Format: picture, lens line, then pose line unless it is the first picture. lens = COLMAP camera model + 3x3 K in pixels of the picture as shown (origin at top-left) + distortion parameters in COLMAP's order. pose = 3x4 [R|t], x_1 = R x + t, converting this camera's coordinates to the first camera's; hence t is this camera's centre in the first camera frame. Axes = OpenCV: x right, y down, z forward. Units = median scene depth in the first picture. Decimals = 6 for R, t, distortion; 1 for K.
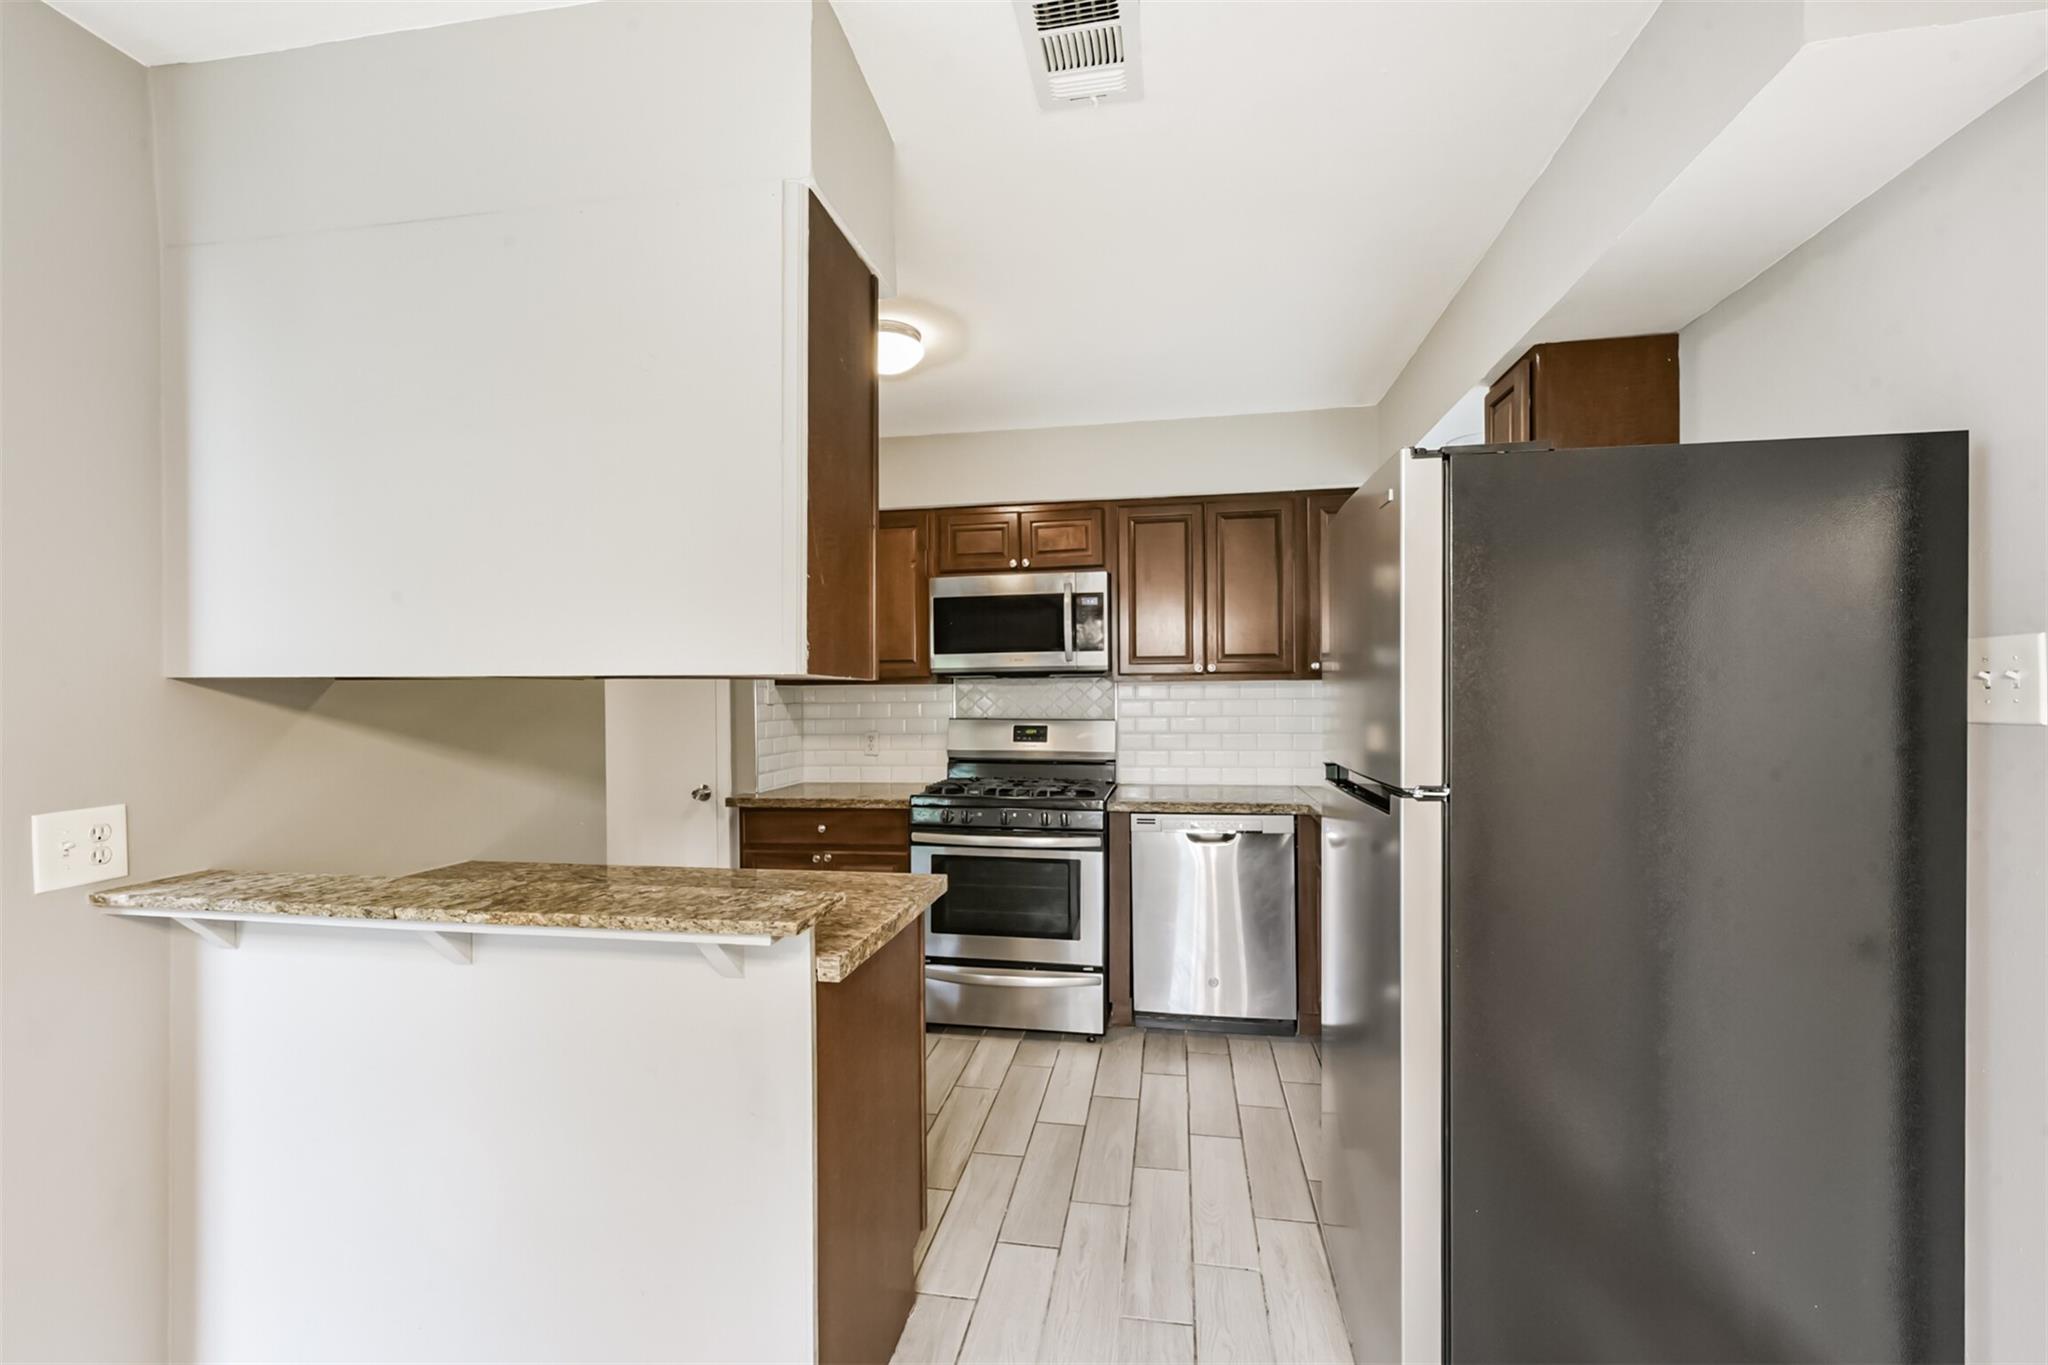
lens RADIAL K [[867.0, 0, 1024.1], [0, 867.0, 702.0], [0, 0, 1]] dist [0.010944, -0.000496]
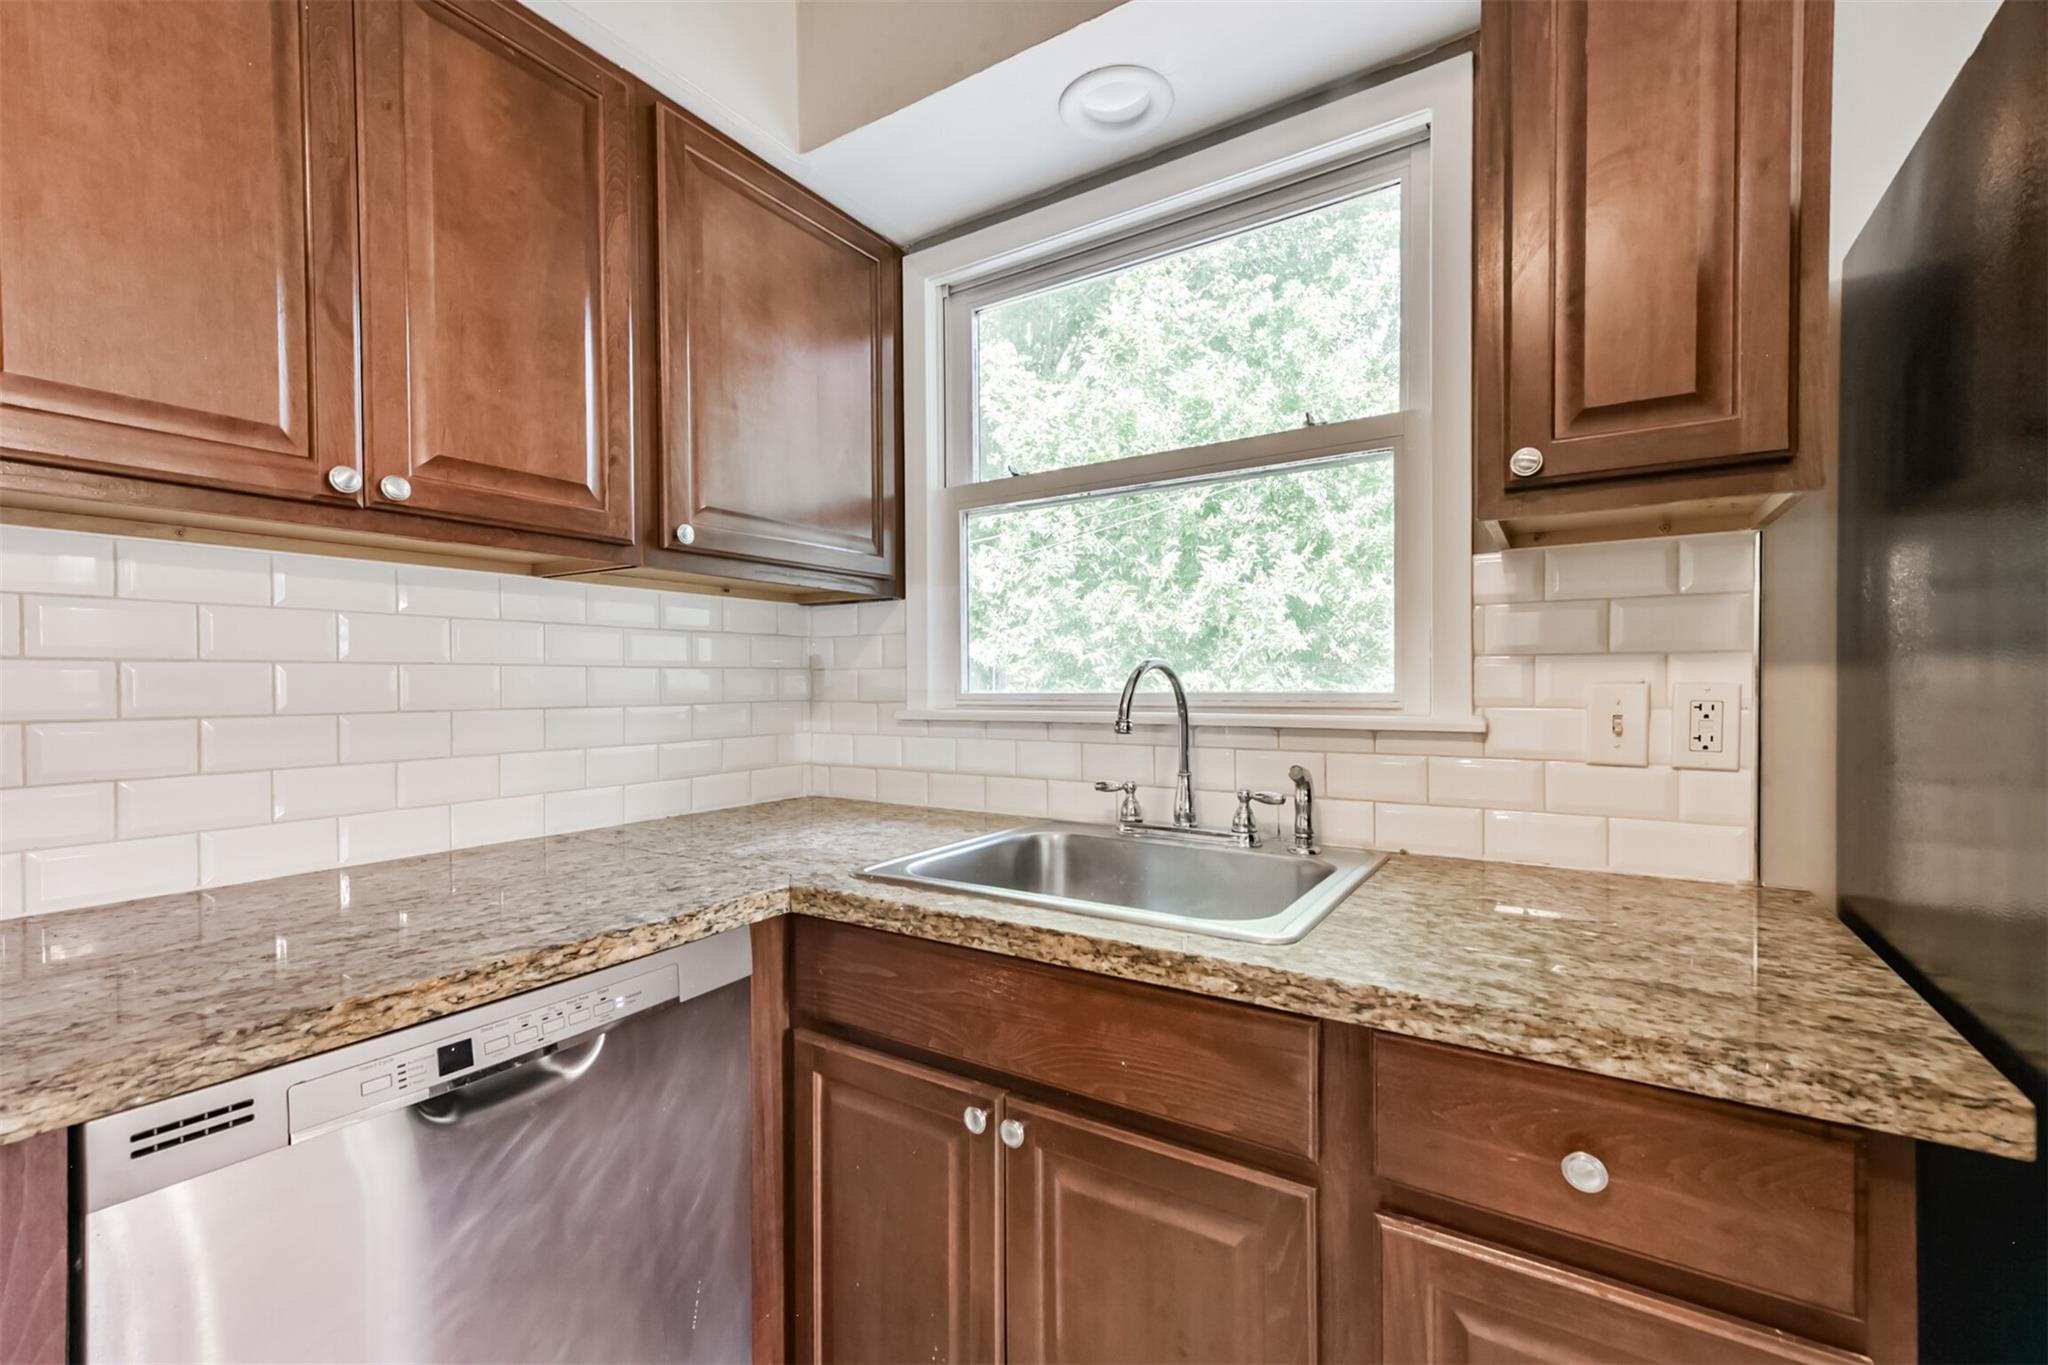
lens RADIAL K [[867.0, 0, 1006.1], [0, 867.0, 687.9], [0, 0, 1]] dist [0.010944, -0.000496]
pose [[0.402373, 0.001539, 0.915474, 0.026154], [0.012358, 0.999898, -0.007113, 0.035734], [-0.915392, 0.014175, 0.402313, 0.719696]]
